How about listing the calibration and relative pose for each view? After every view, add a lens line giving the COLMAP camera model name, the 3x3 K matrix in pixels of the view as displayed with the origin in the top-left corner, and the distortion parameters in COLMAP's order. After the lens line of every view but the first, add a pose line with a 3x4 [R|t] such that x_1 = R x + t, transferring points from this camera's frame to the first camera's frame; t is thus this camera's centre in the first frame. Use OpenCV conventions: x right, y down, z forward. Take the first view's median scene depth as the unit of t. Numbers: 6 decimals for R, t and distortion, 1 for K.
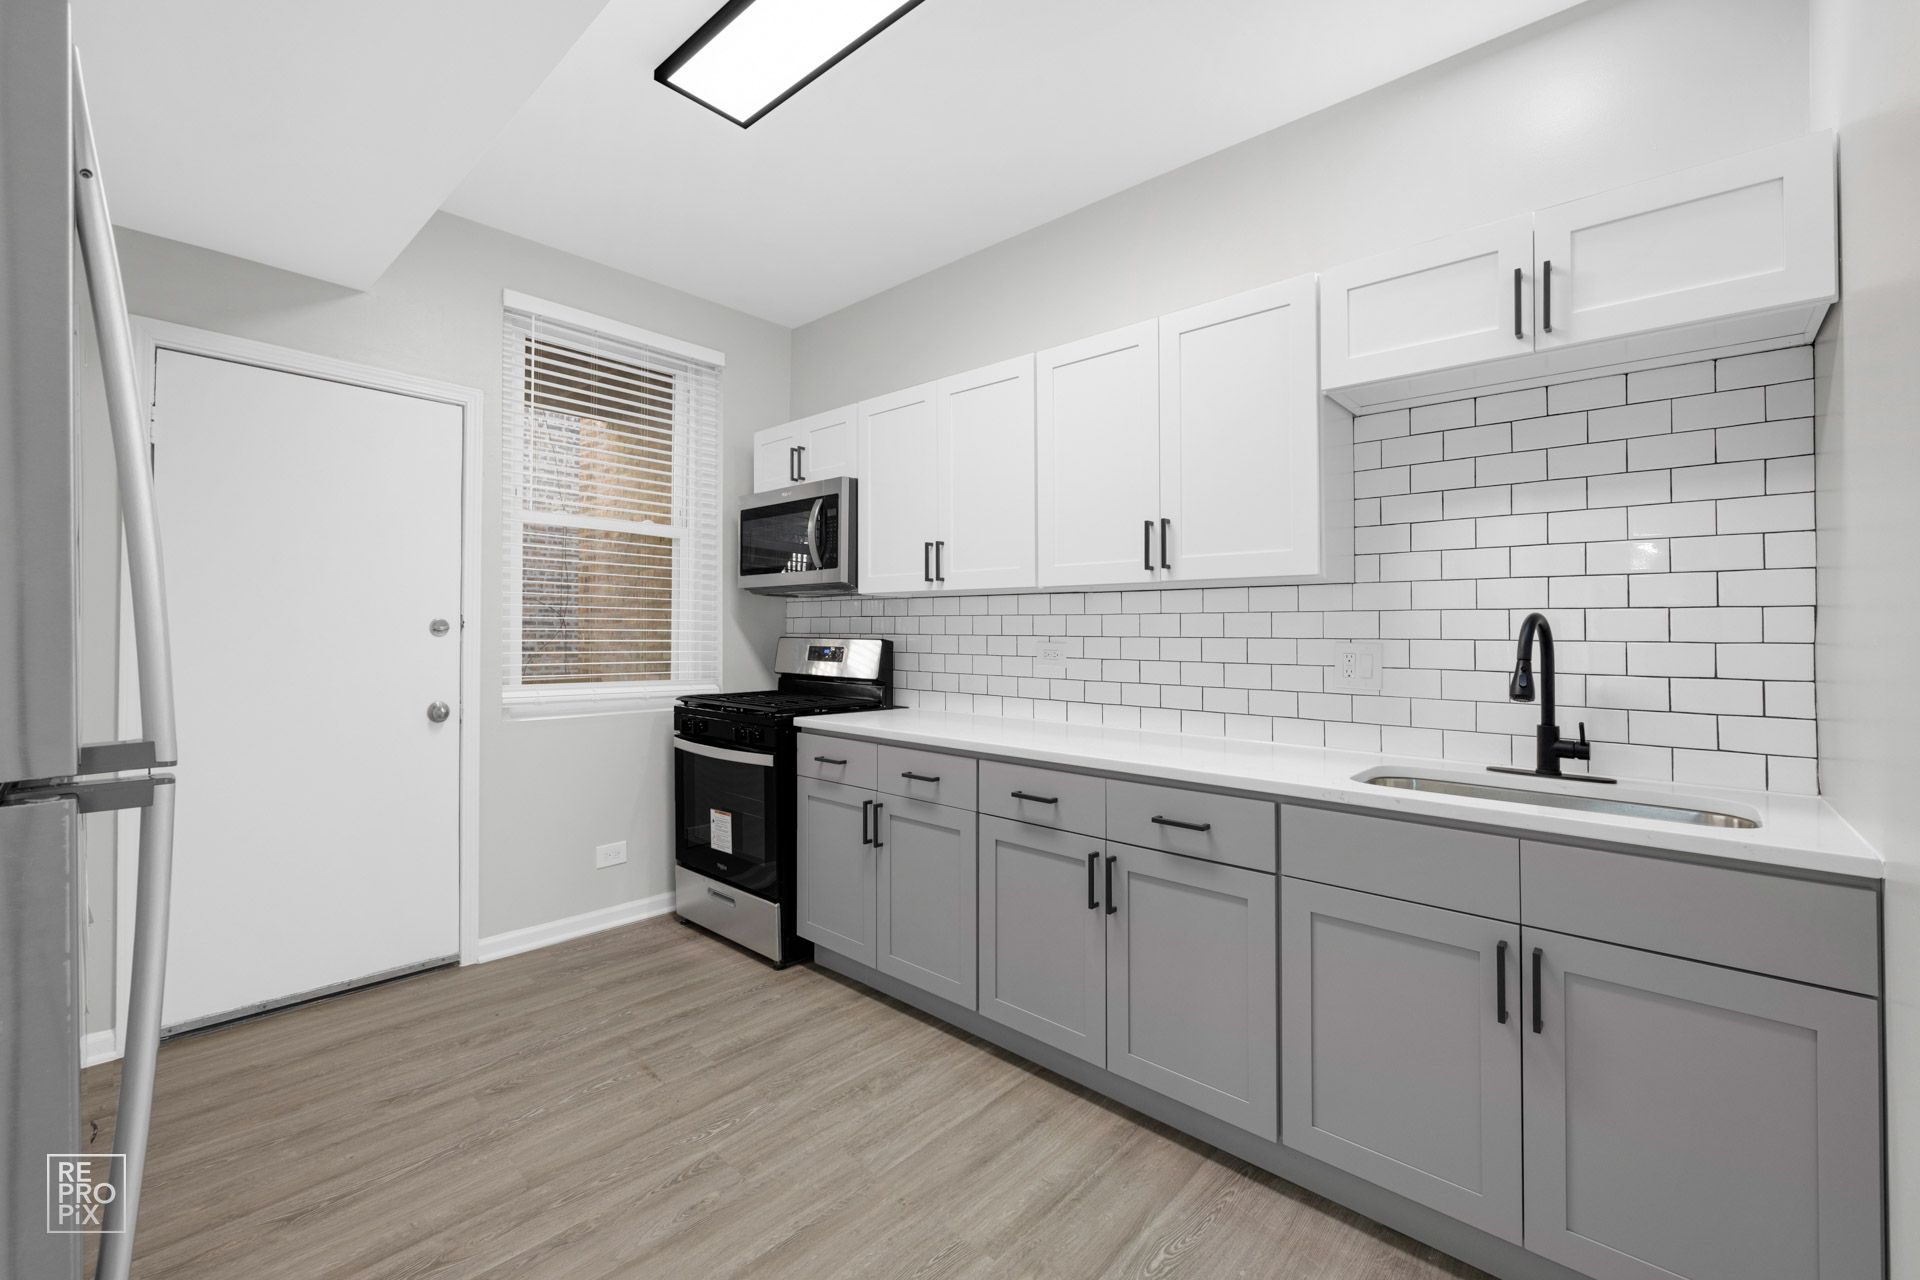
lens RADIAL K [[839.6, 0, 910.6], [0, 839.6, 621.2], [0, 0, 1]] dist [0.001156, 0.000342]
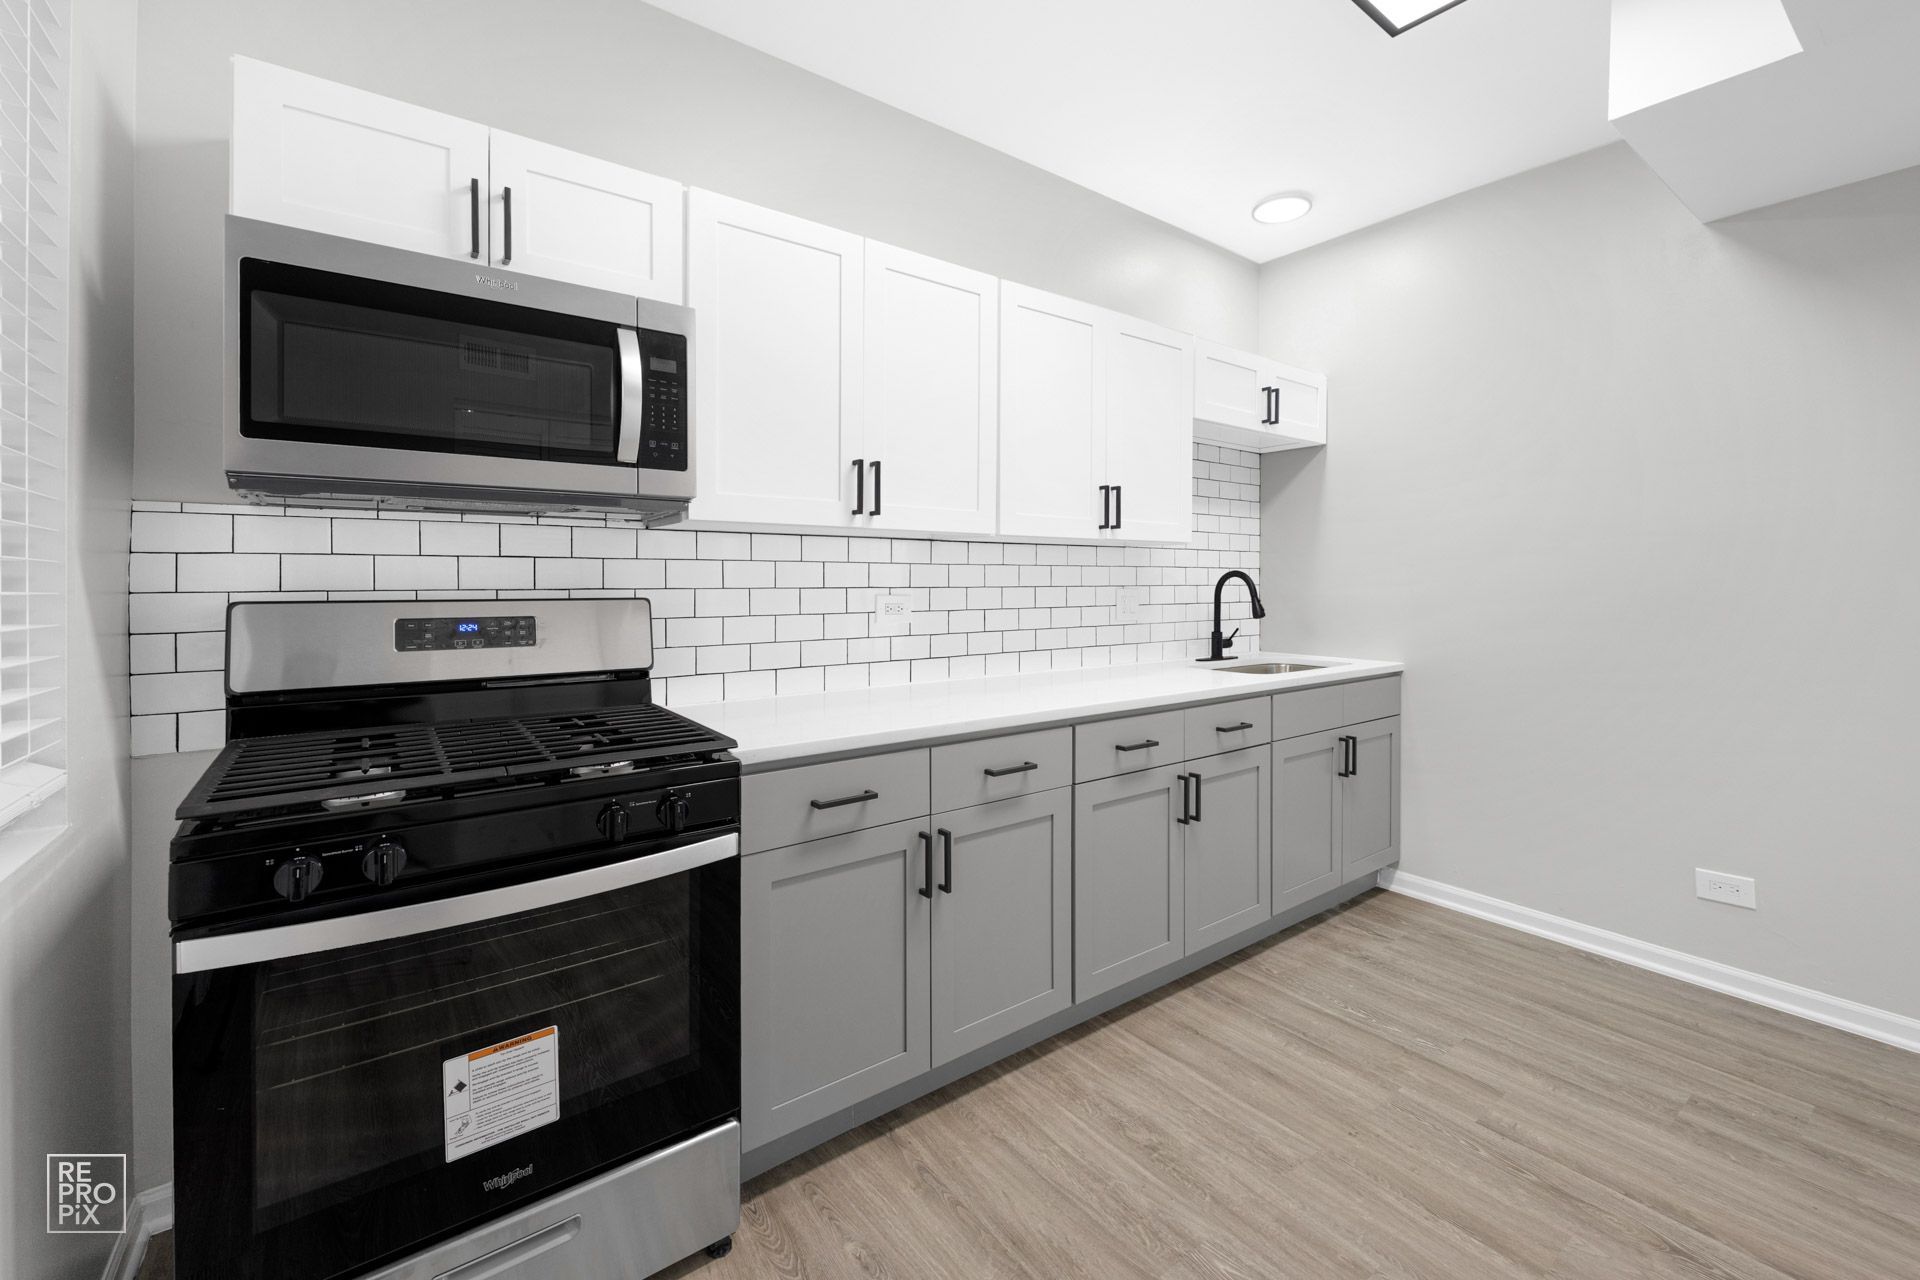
lens RADIAL K [[756.6, 0, 1000.4], [0, 756.6, 577.6], [0, 0, 1]] dist [-0.000561, -0.000316]
pose [[0.139980, -0.002703, 0.990151, -0.711581], [-0.010935, 0.999931, 0.004276, 0.003361], [-0.990094, -0.011426, 0.139940, 0.937329]]
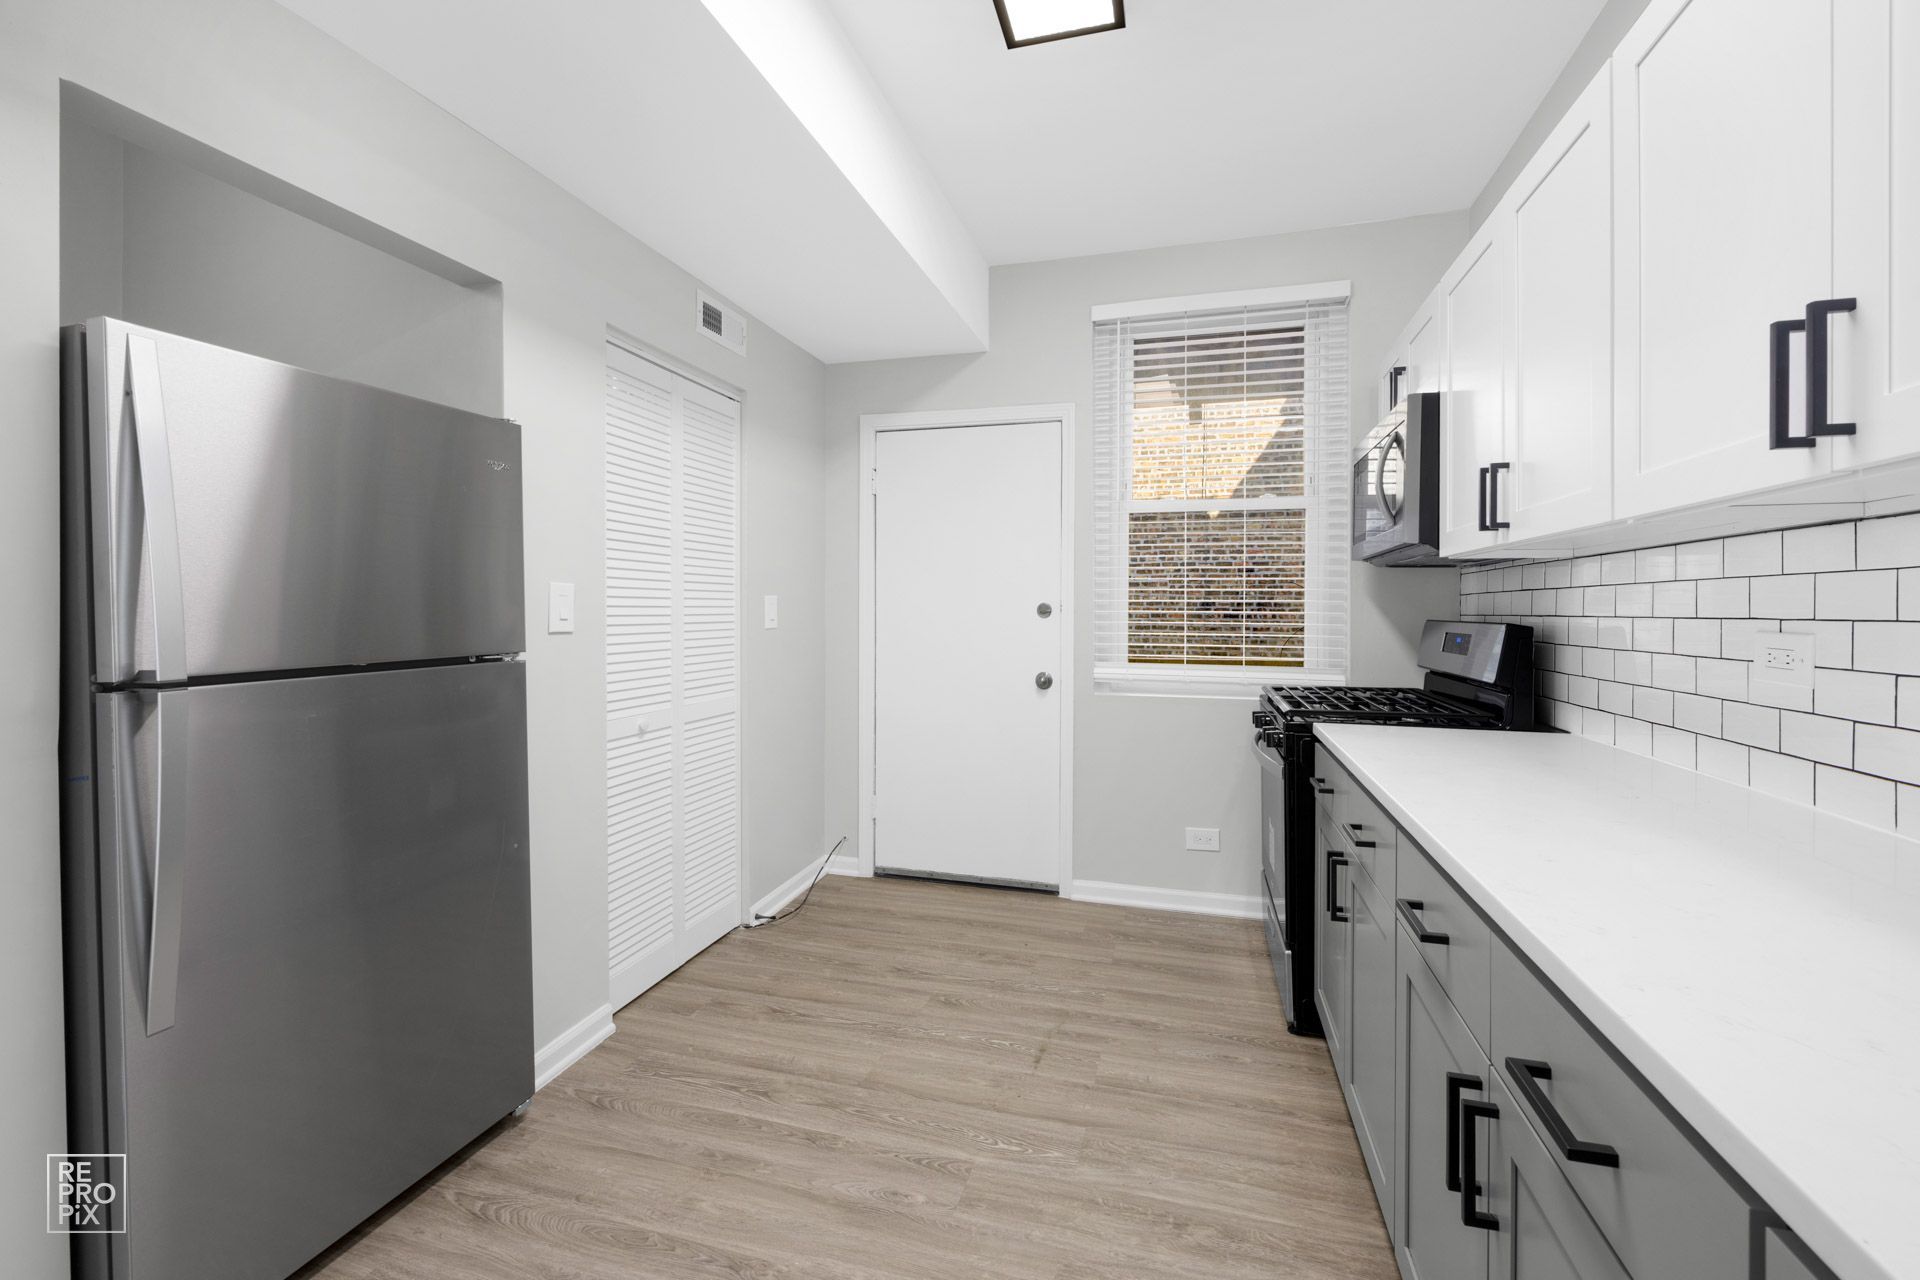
lens RADIAL K [[740.2, 0, 956.1], [0, 740.2, 621.4], [0, 0, 1]] dist [-0.001054, -0.000001]
pose [[0.465876, 0.005294, -0.884834, 0.383733], [0.013795, 0.999817, 0.013245, 0.008172], [0.884742, -0.018377, 0.465718, 0.472613]]
